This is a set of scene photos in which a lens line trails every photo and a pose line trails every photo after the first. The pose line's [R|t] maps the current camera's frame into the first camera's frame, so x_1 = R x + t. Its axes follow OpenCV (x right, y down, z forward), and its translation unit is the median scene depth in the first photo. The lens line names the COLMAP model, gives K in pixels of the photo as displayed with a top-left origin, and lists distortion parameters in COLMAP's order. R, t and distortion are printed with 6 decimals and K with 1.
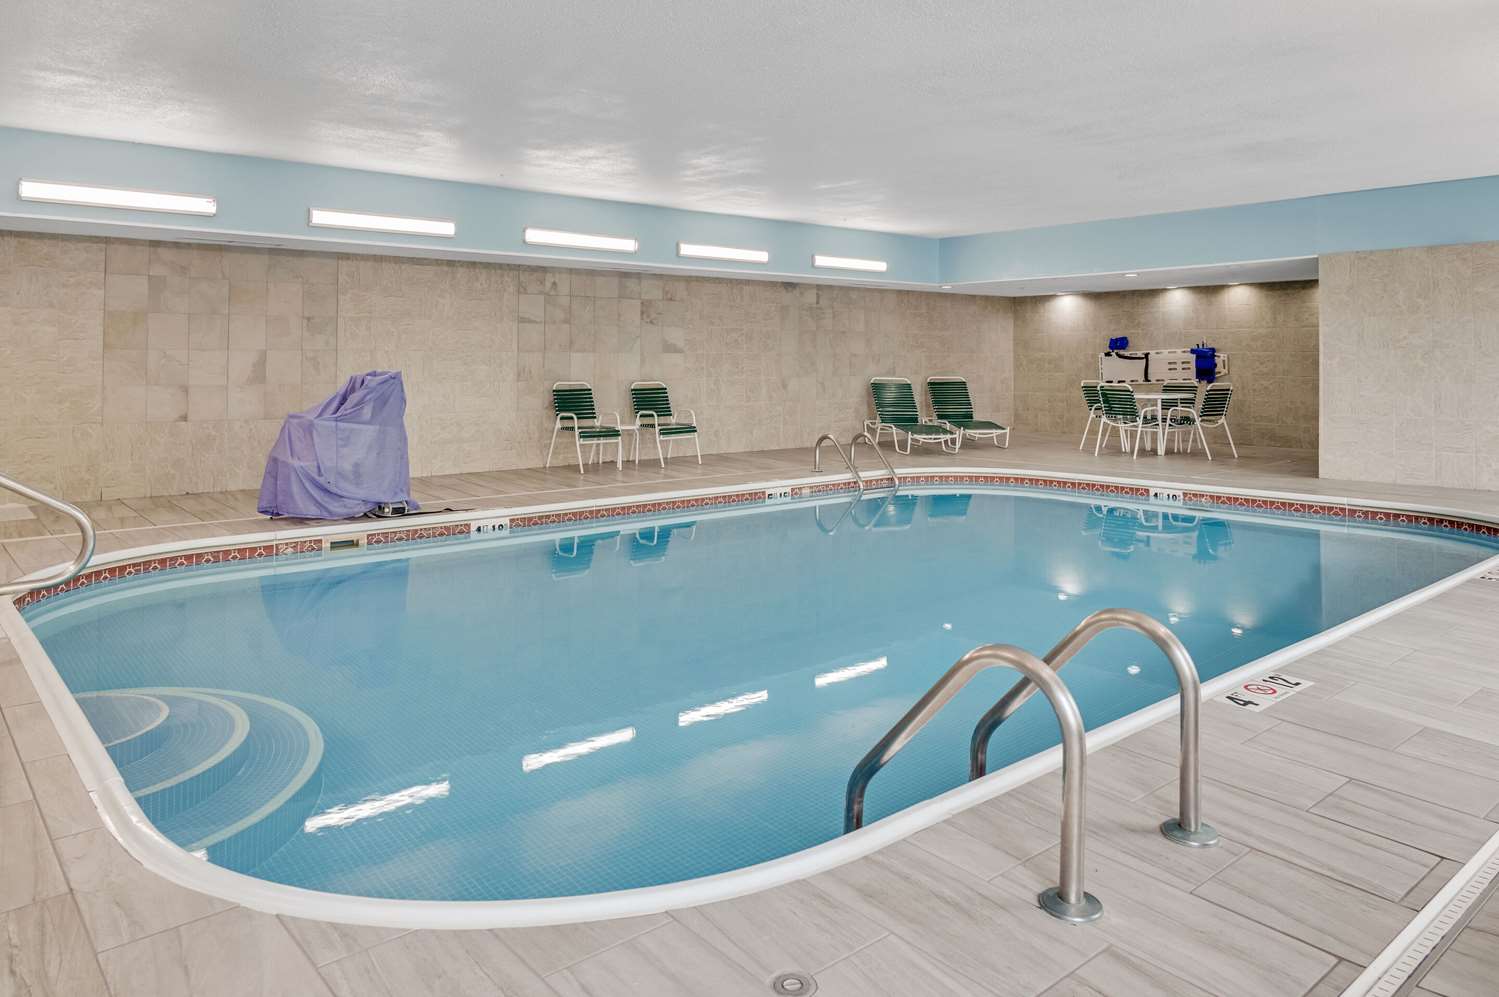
lens RADIAL K [[1018.5, 0, 749.5], [0, 1018.5, 498.5], [0, 0, 1]] dist [-0.008415, -0.001299]
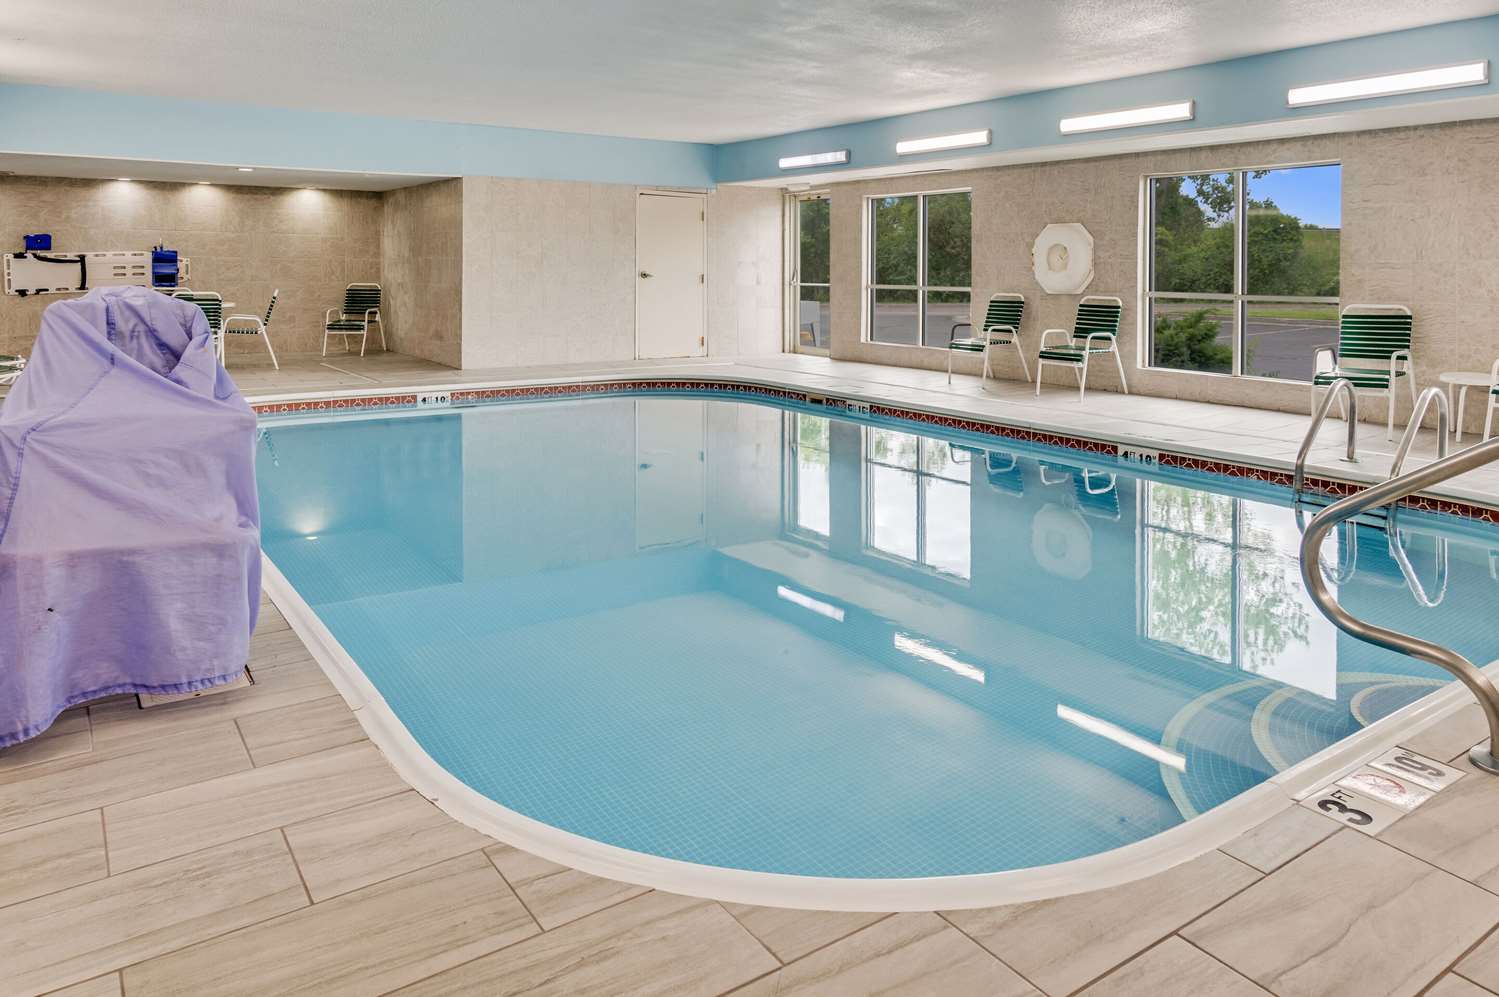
lens RADIAL K [[1020.5, 0, 753.4], [0, 1020.5, 418.7], [0, 0, 1]] dist [-0.005819, -0.001080]
pose [[0.109386, -0.139941, 0.984099, -0.404523], [0.123445, 0.984288, 0.126247, -0.051866], [-0.986304, 0.107672, 0.124942, 0.393565]]
